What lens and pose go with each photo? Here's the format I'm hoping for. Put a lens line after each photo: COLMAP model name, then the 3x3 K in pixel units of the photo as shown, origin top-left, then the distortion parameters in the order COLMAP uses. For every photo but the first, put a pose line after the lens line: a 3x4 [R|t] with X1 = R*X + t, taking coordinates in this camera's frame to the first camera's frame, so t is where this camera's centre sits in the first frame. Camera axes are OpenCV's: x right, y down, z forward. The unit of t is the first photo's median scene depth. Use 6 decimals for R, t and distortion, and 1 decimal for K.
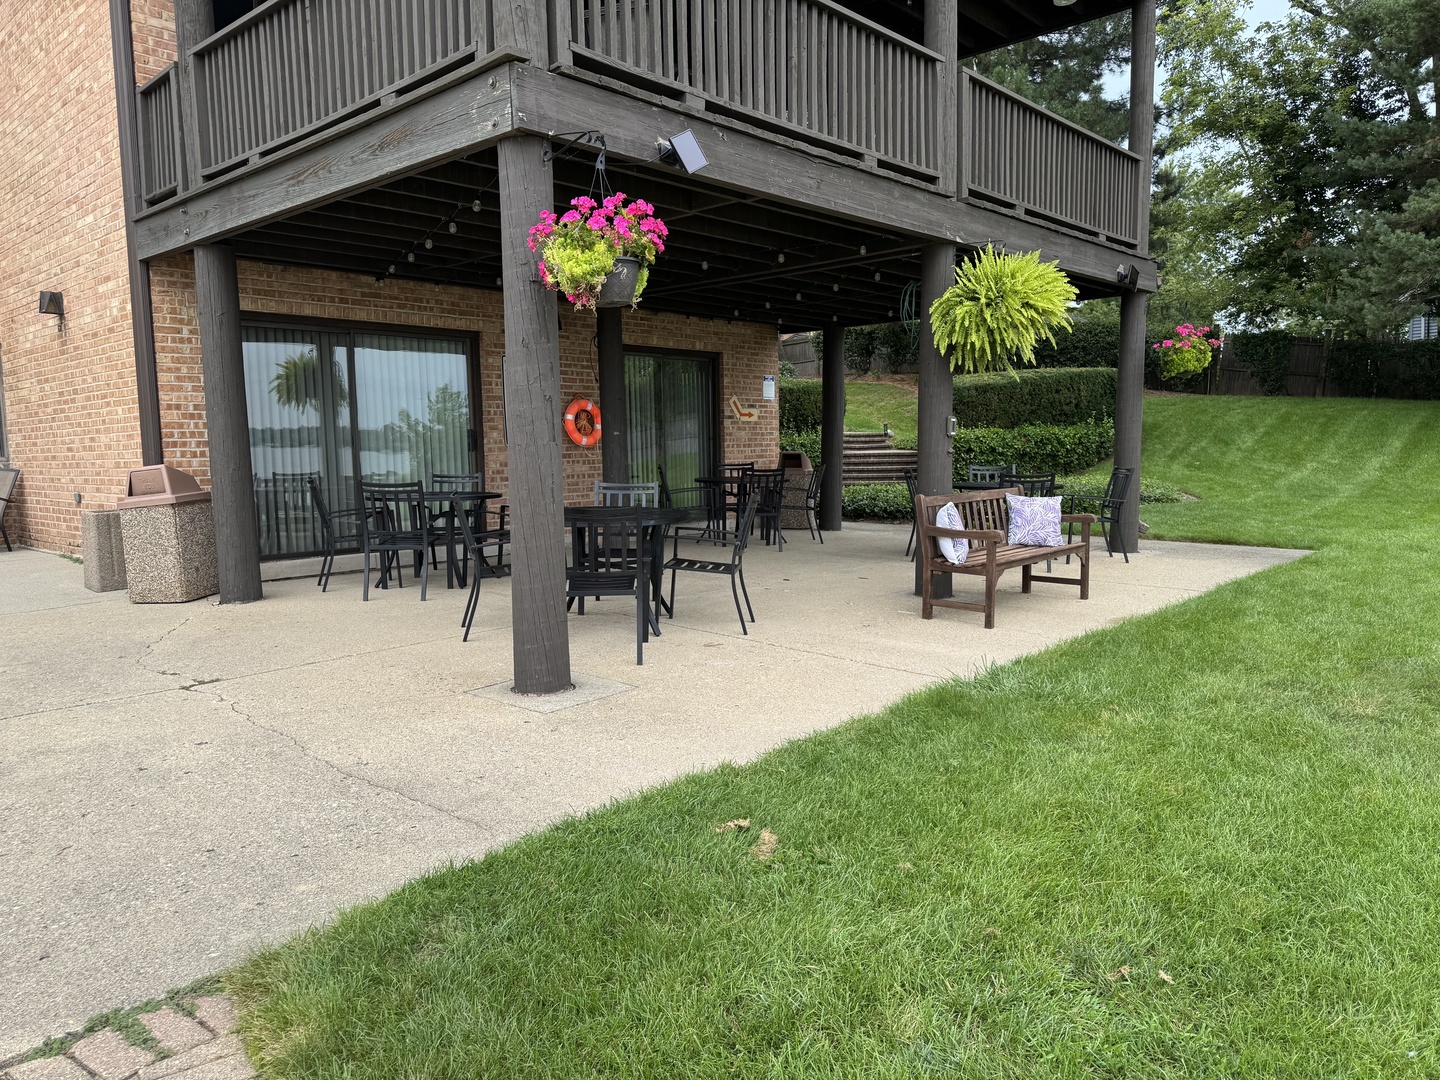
lens RADIAL K [[1034.6, 0, 724.6], [0, 1034.6, 533.4], [0, 0, 1]] dist [0.085951, -0.102468]
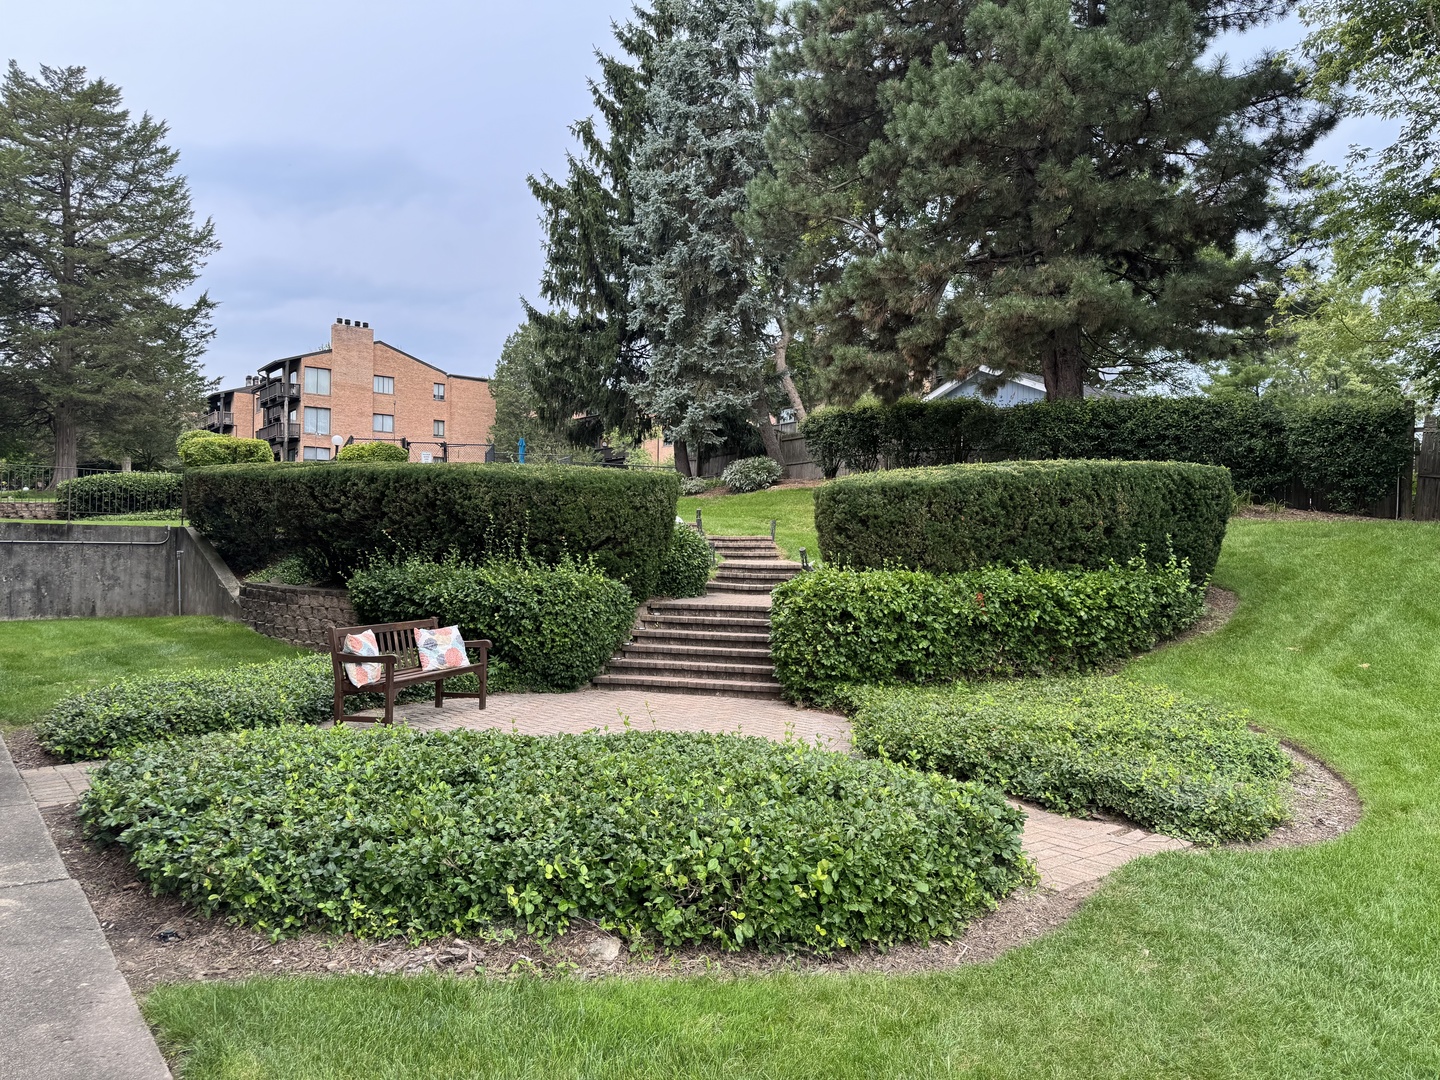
lens RADIAL K [[1034.6, 0, 724.6], [0, 1034.6, 533.4], [0, 0, 1]] dist [0.085951, -0.102468]
pose [[0.988158, 0.027135, -0.151020, 0.233148], [-0.043530, 0.993377, -0.106340, -0.060175], [0.147134, 0.111655, 0.982794, 0.481641]]
